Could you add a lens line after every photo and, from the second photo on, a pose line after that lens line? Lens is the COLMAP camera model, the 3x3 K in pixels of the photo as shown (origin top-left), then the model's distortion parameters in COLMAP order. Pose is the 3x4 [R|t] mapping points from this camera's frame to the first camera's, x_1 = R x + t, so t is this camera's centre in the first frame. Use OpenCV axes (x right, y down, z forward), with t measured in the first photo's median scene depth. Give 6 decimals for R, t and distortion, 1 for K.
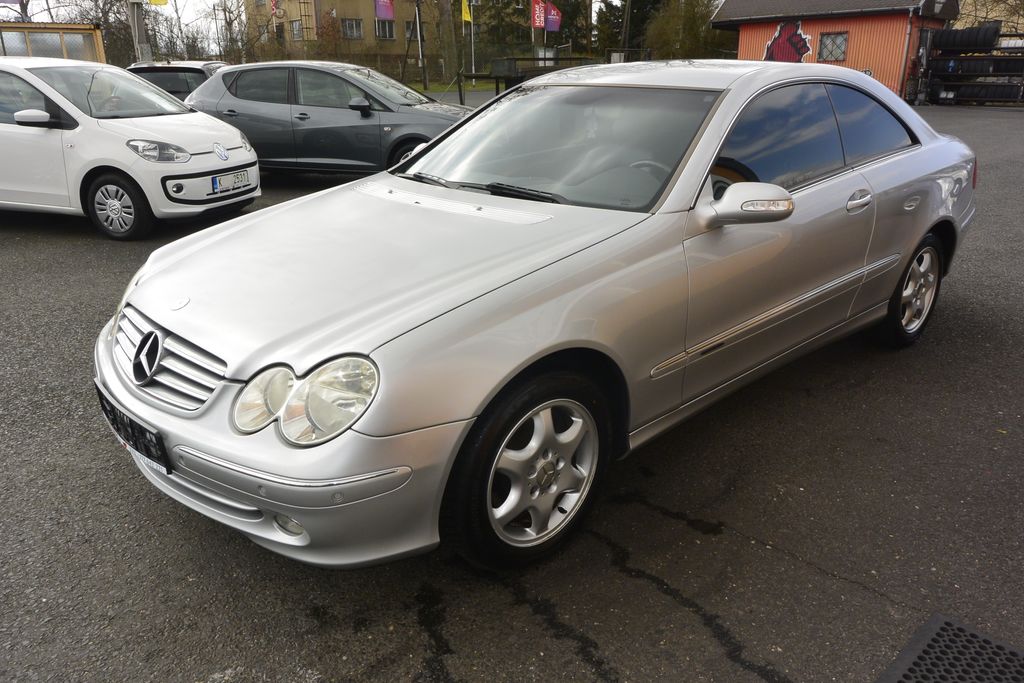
lens RADIAL K [[779.6, 0, 505.5], [0, 779.6, 341.3], [0, 0, 1]] dist [-0.004633, 0.012468]
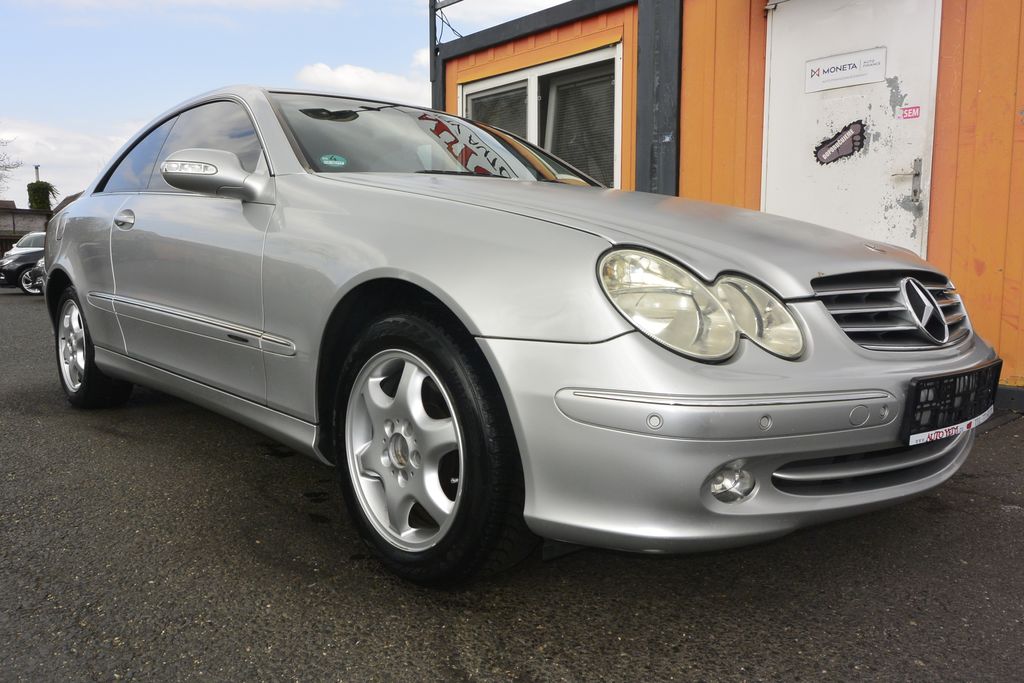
lens RADIAL K [[779.6, 0, 505.5], [0, 779.6, 341.3], [0, 0, 1]] dist [-0.004633, 0.012468]
pose [[0.000764, -0.093799, 0.995591, -1.197351], [0.326252, 0.941139, 0.088419, -0.148738], [-0.945283, 0.324746, 0.031321, 1.345464]]
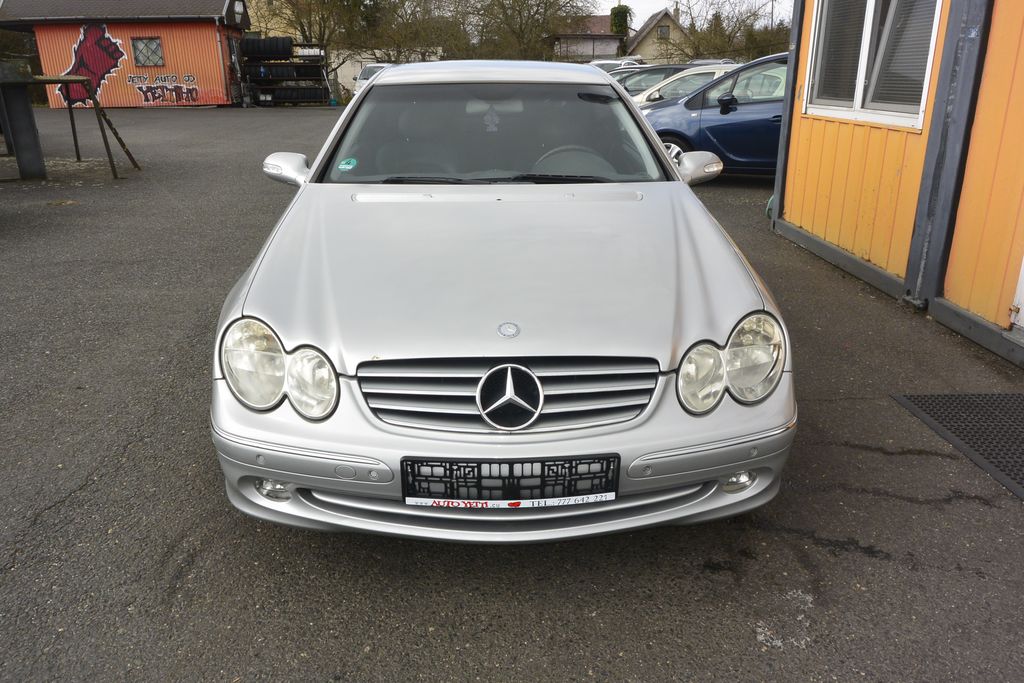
lens RADIAL K [[779.6, 0, 505.5], [0, 779.6, 341.3], [0, 0, 1]] dist [-0.004633, 0.012468]
pose [[0.652944, -0.247149, 0.715948, -1.040007], [0.252218, 0.962263, 0.102156, -0.124285], [-0.714178, 0.113873, 0.690640, 0.395554]]
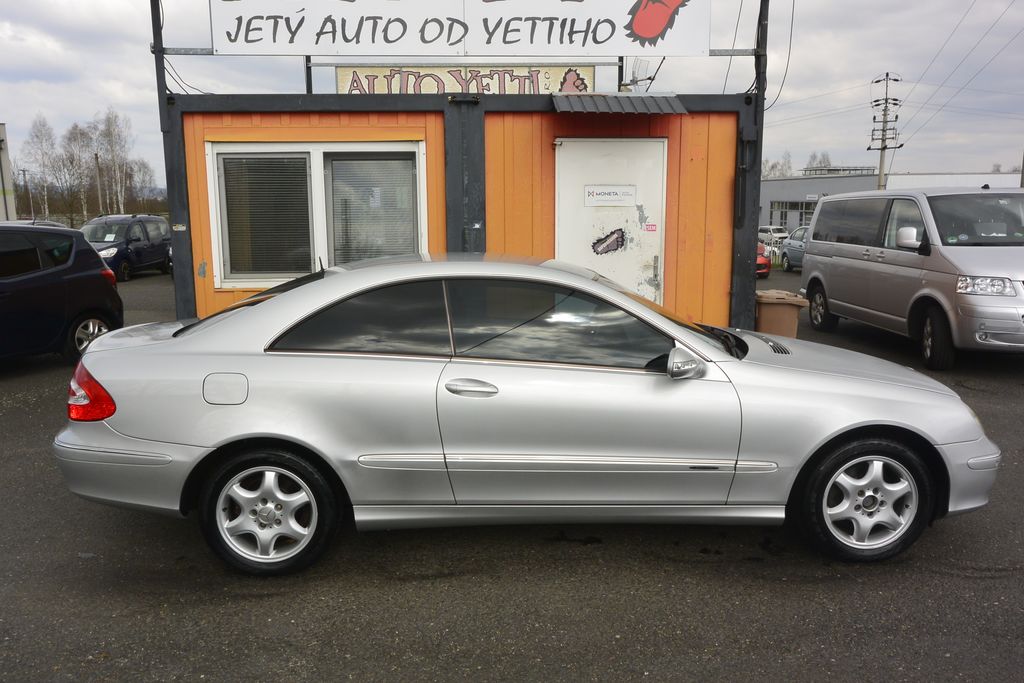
lens RADIAL K [[779.6, 0, 505.5], [0, 779.6, 341.3], [0, 0, 1]] dist [-0.004633, 0.012468]
pose [[-0.766616, -0.090100, 0.635753, -0.863795], [0.223646, 0.890642, 0.395904, -1.093183], [-0.601899, 0.445690, -0.662629, 2.839456]]
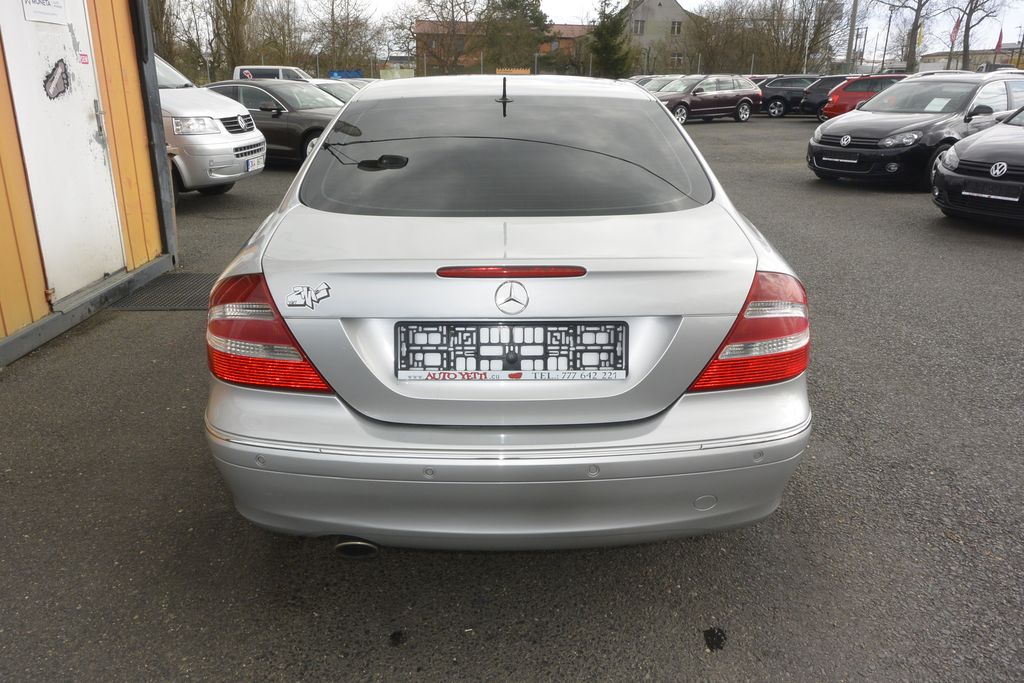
lens RADIAL K [[779.6, 0, 505.5], [0, 779.6, 341.3], [0, 0, 1]] dist [-0.004633, 0.012468]
pose [[-0.665838, 0.243797, -0.705140, 1.547478], [-0.246577, 0.820095, 0.516376, -0.923382], [0.704173, 0.517694, -0.485936, 2.570583]]
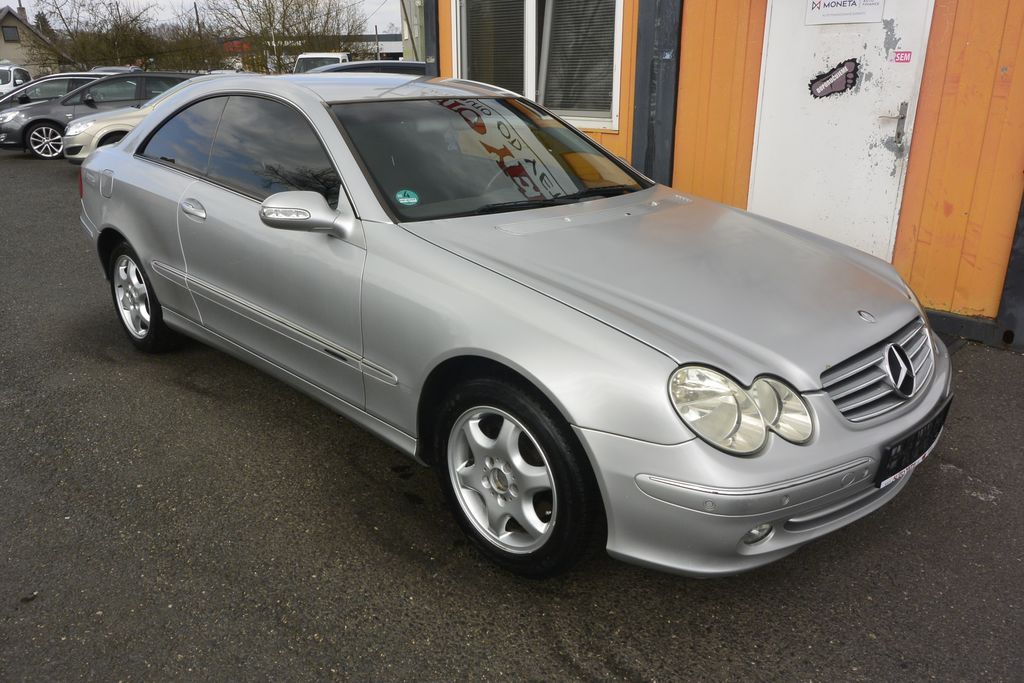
lens RADIAL K [[779.6, 0, 505.5], [0, 779.6, 341.3], [0, 0, 1]] dist [-0.004633, 0.012468]
pose [[-0.047596, -0.317102, 0.947196, -1.339402], [0.330630, 0.889815, 0.314505, -0.481726], [-0.942560, 0.328140, 0.062492, 1.372504]]
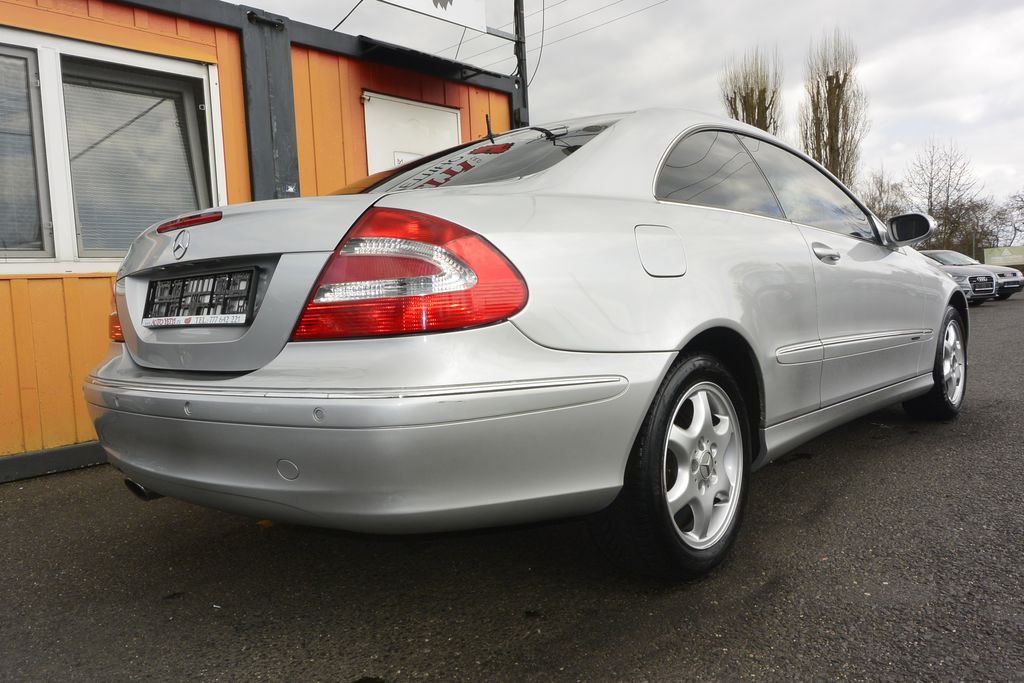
lens RADIAL K [[779.6, 0, 505.5], [0, 779.6, 341.3], [0, 0, 1]] dist [-0.004633, 0.012468]
pose [[-0.993011, 0.066783, -0.097305, 0.748297], [0.024064, 0.921749, 0.387040, -0.787422], [0.115539, 0.381994, -0.916914, 3.021052]]
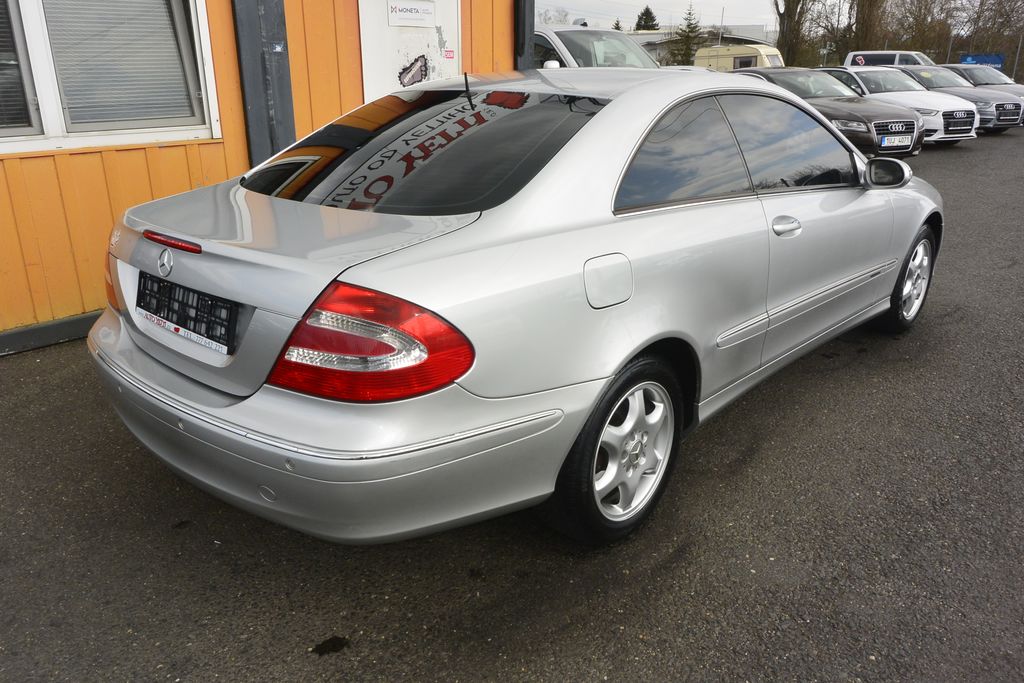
lens RADIAL K [[779.6, 0, 505.5], [0, 779.6, 341.3], [0, 0, 1]] dist [-0.004633, 0.012468]
pose [[-0.996281, 0.039883, -0.076372, 0.684499], [-0.017050, 0.777618, 0.628506, -1.070416], [0.084455, 0.627471, -0.774046, 2.971098]]
